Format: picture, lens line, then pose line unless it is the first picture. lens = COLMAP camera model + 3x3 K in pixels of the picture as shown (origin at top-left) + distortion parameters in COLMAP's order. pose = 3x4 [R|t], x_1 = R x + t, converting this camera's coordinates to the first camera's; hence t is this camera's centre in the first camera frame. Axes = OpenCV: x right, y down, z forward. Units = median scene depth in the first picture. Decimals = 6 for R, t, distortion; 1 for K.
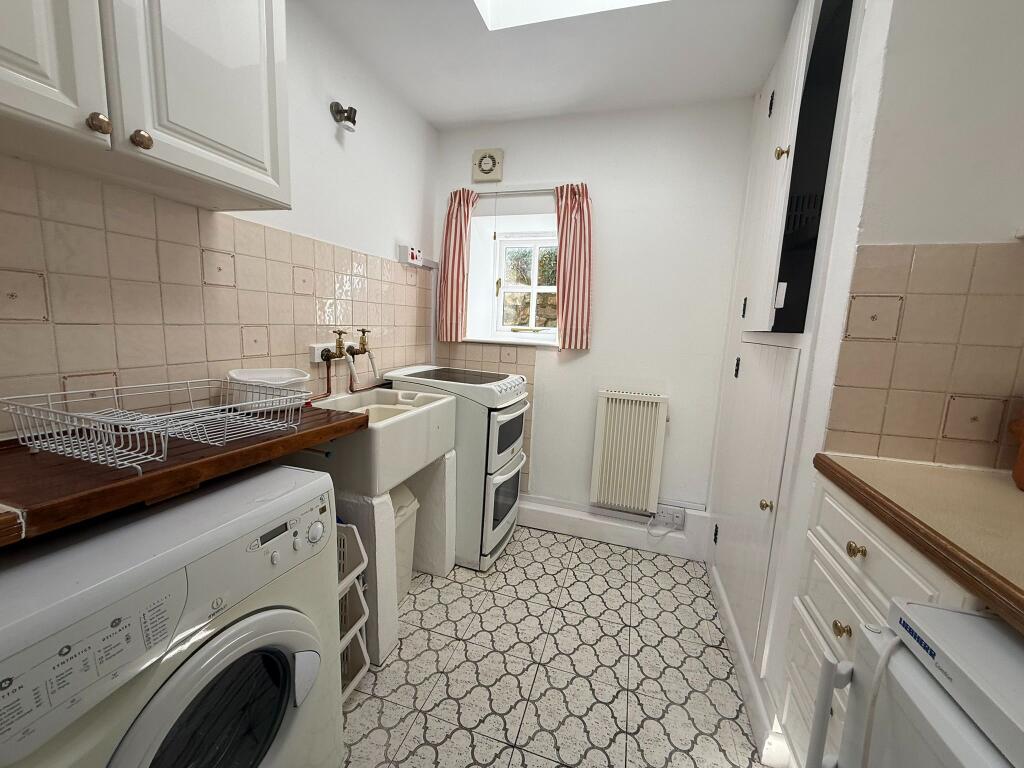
lens RADIAL K [[413.2, 0, 511.2], [0, 413.2, 382.5], [0, 0, 1]] dist [0.000208, -0.000041]
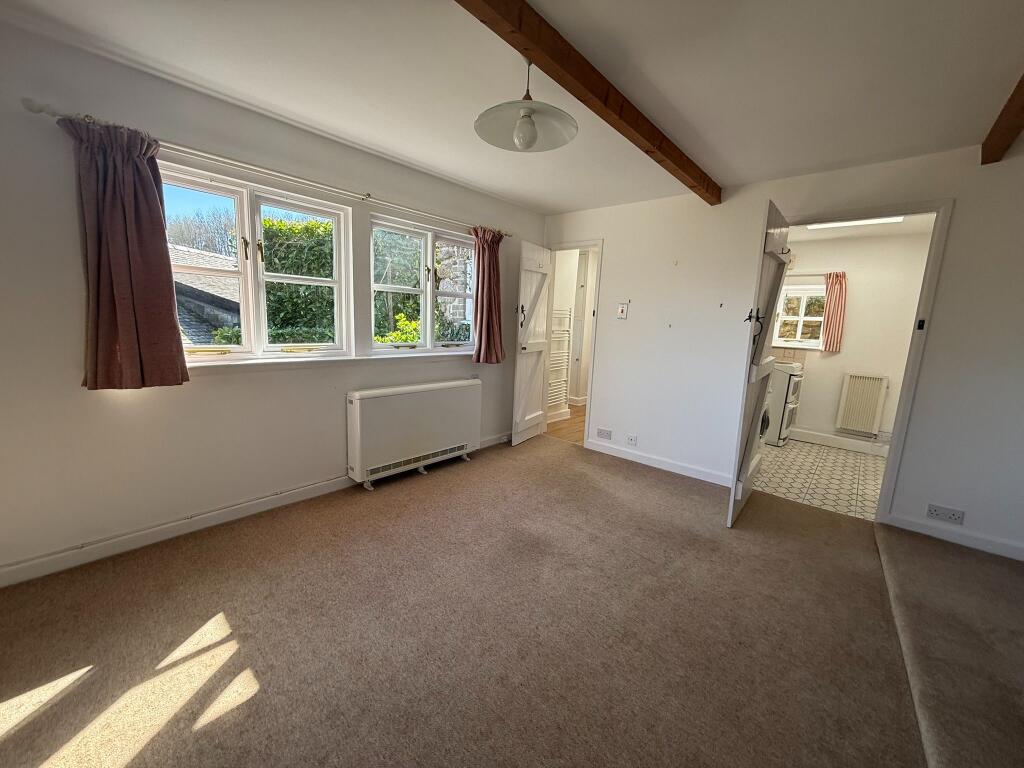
lens RADIAL K [[413.2, 0, 510.9], [0, 413.2, 386.6], [0, 0, 1]] dist [0.000208, -0.000041]
pose [[0.915876, 0.058737, -0.397141, -0.486996], [-0.060507, 0.998135, 0.008083, 0.177868], [0.396875, 0.016627, 0.917722, -1.528996]]
